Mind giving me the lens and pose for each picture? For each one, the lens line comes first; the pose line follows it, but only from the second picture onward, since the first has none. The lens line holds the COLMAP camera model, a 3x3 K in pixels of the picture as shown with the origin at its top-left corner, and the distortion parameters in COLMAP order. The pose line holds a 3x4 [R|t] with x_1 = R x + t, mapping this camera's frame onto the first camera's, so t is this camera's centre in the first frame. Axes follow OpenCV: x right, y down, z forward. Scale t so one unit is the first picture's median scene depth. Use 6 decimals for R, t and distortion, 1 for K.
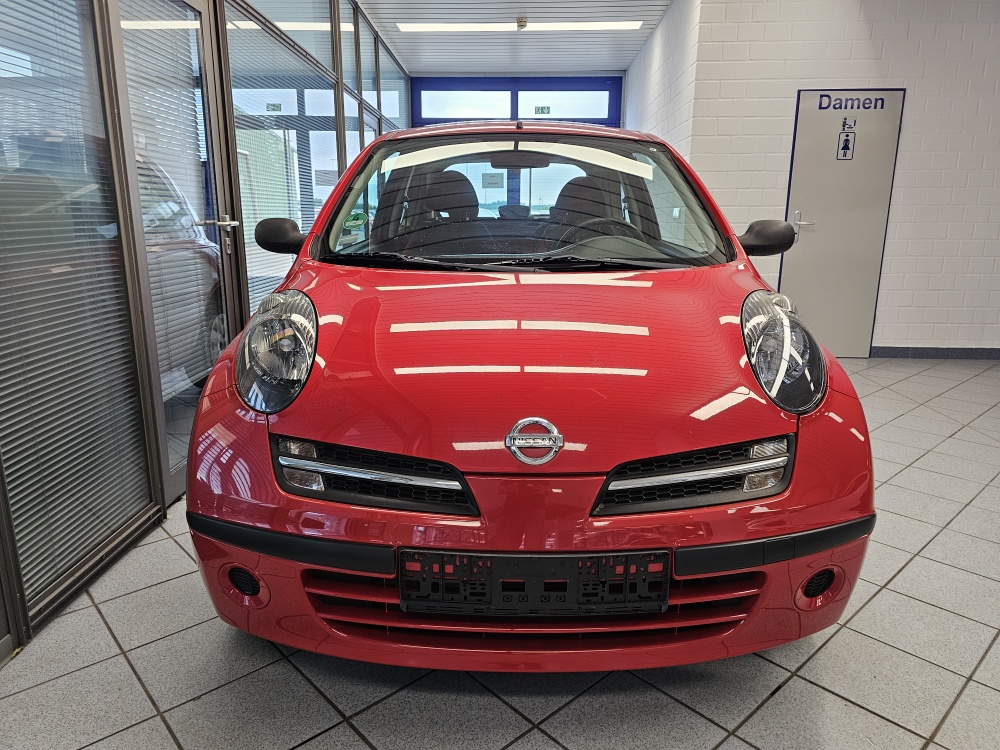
lens RADIAL K [[677.2, 0, 499.7], [0, 677.2, 372.6], [0, 0, 1]] dist [0.044147, -0.047359]
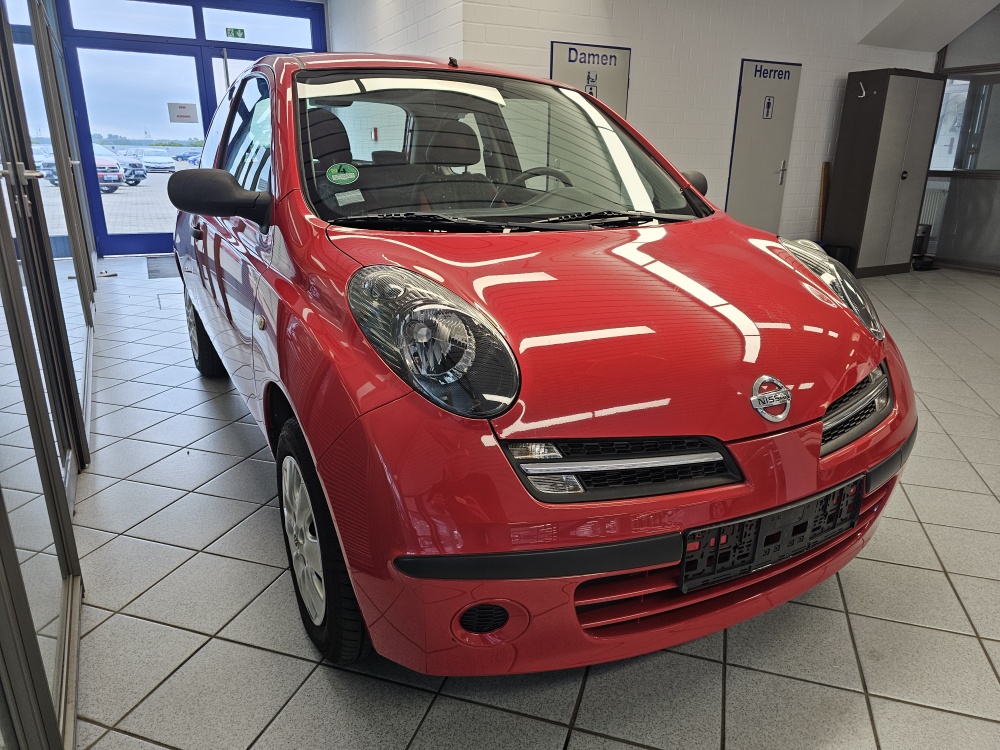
lens RADIAL K [[677.2, 0, 501.6], [0, 677.2, 377.4], [0, 0, 1]] dist [0.044147, -0.047359]
pose [[0.869813, -0.143015, 0.472199, -0.209591], [0.101019, 0.988414, 0.113280, -0.023721], [-0.482929, -0.050831, 0.874183, 0.079994]]
